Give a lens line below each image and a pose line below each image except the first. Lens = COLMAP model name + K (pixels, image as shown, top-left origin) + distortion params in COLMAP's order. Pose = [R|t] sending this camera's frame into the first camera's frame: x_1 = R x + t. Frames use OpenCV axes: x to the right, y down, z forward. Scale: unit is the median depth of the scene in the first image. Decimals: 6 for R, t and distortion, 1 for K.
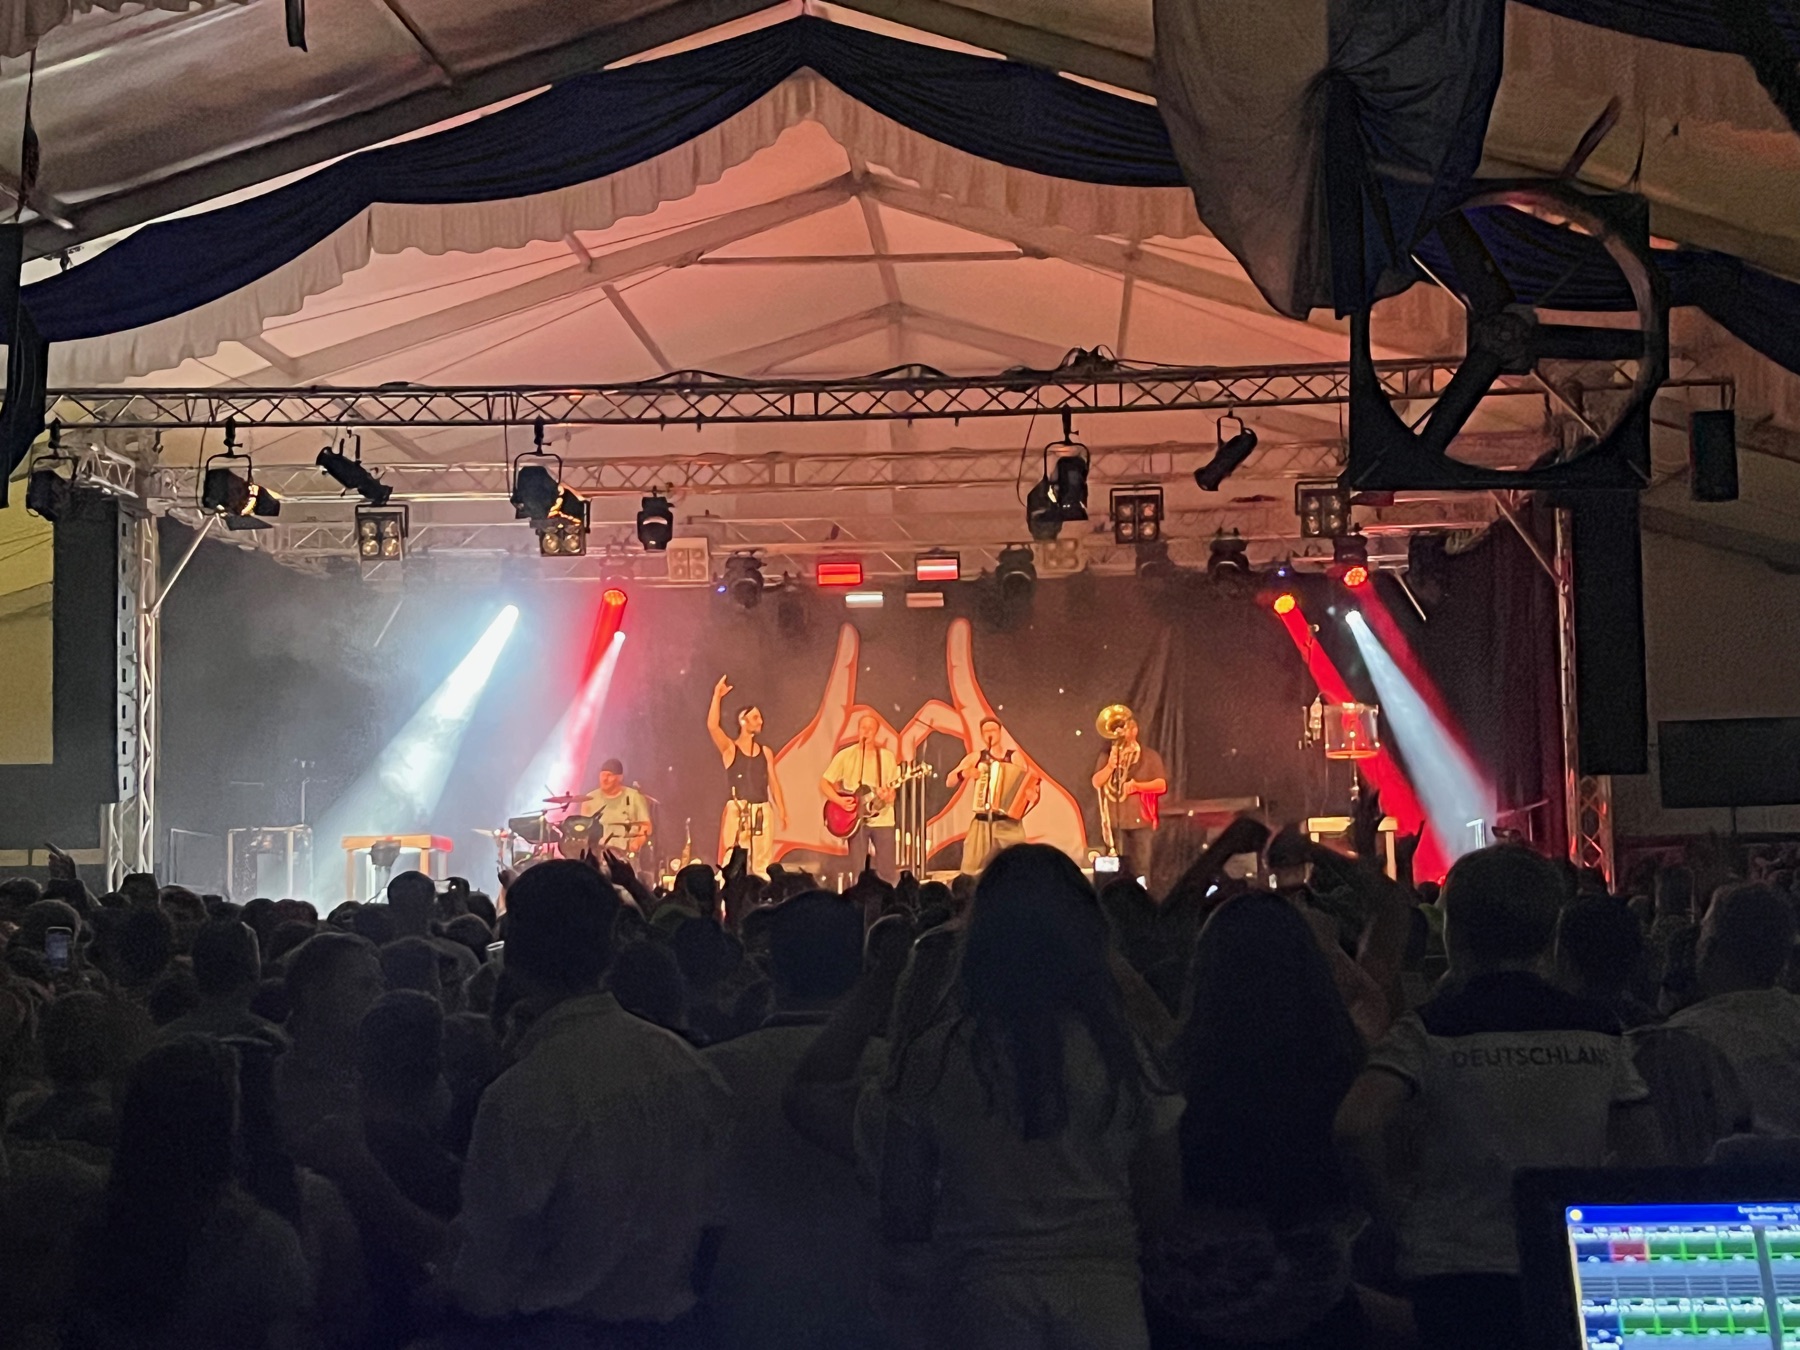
lens RADIAL K [[2559.5, 0, 916.6], [0, 2559.5, 657.5], [0, 0, 1]] dist [0.087046, 0.000000]
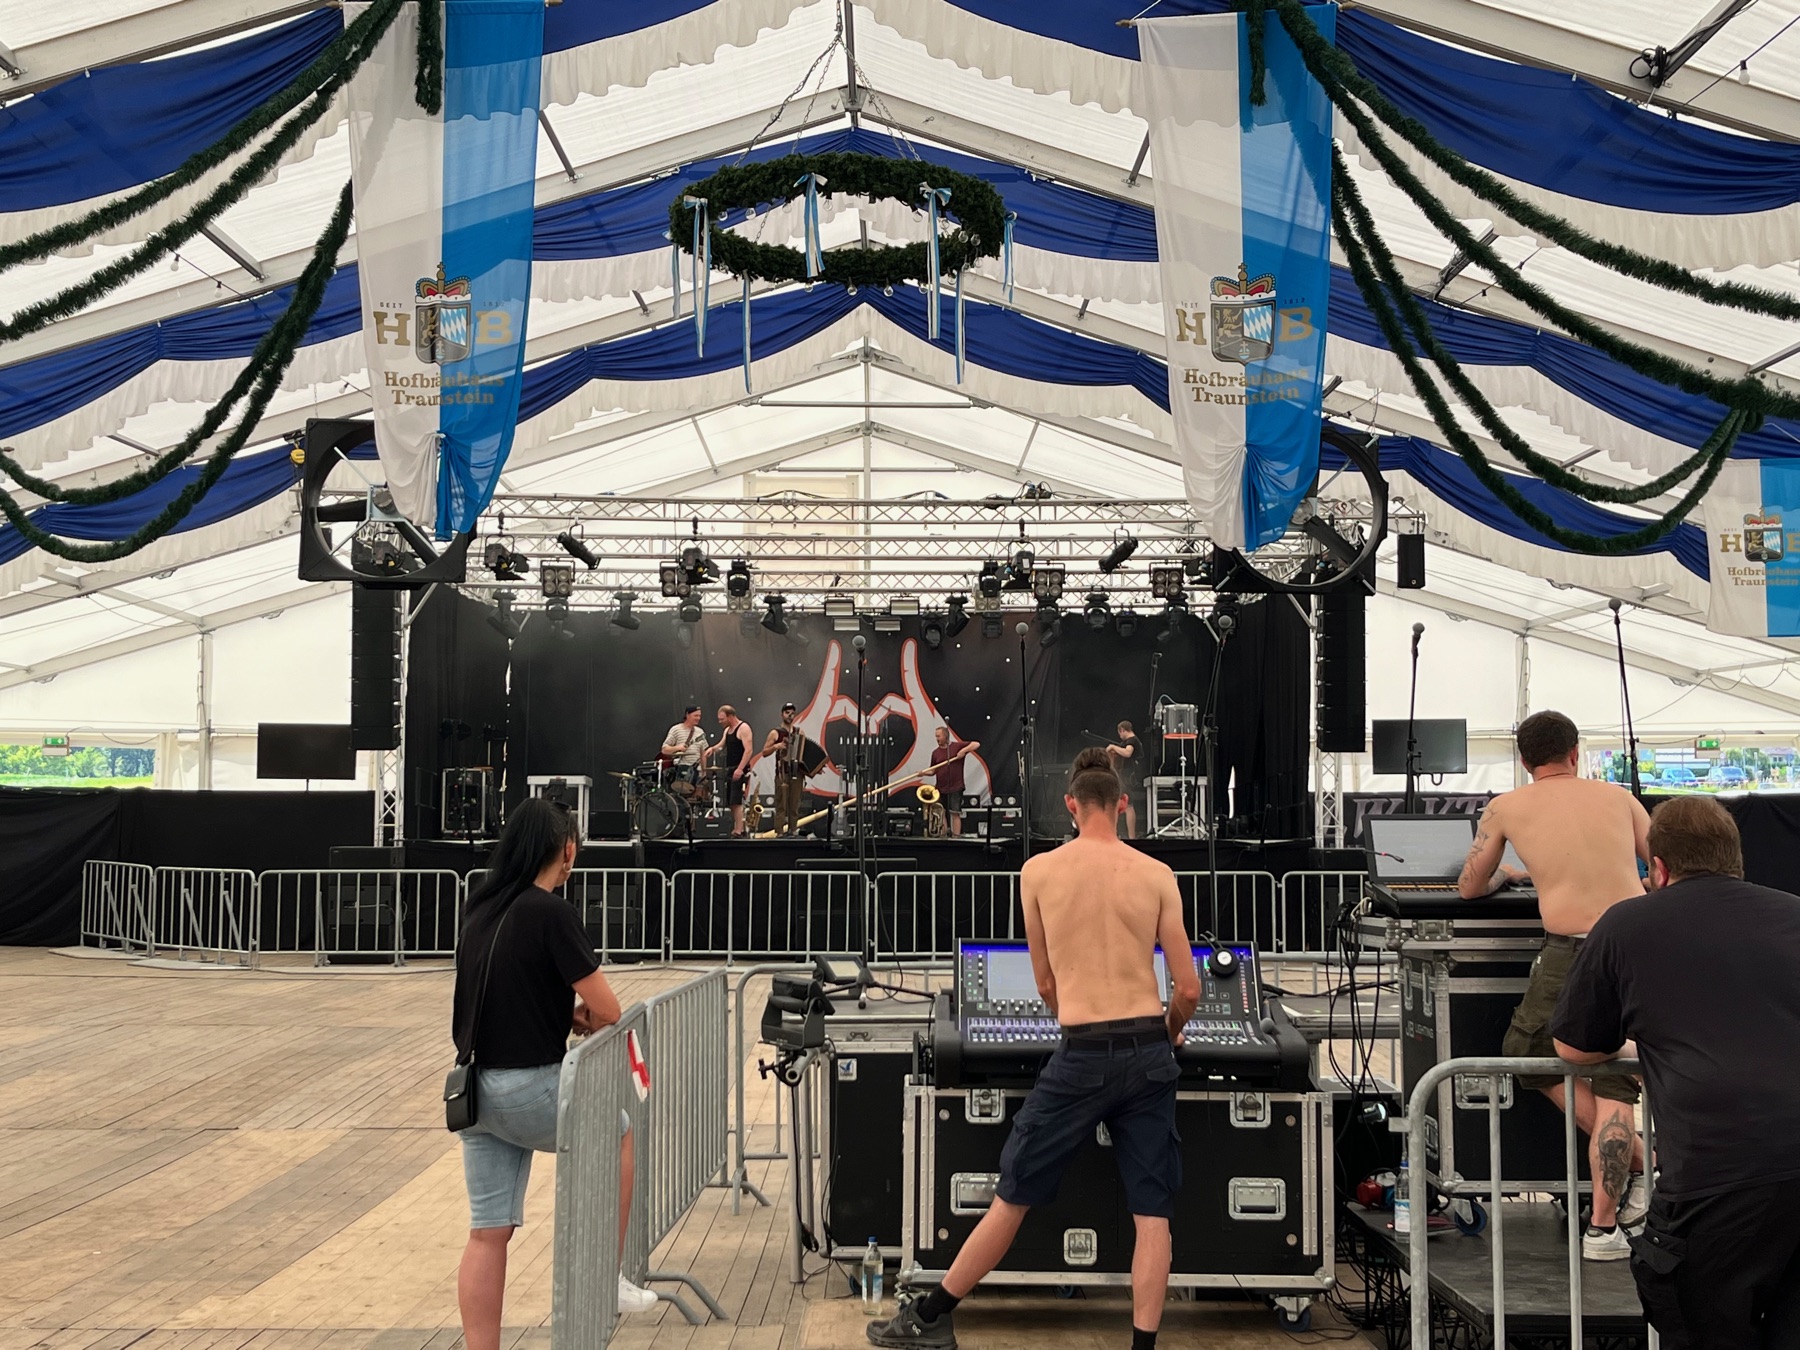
lens RADIAL K [[2070.2, 0, 903.1], [0, 2070.2, 687.6], [0, 0, 1]] dist [0.144662, 0.000000]
pose [[0.997998, 0.022680, 0.059039, -0.092070], [-0.023739, 0.999568, 0.017308, -0.012203], [-0.058621, -0.018675, 0.998106, -0.314698]]
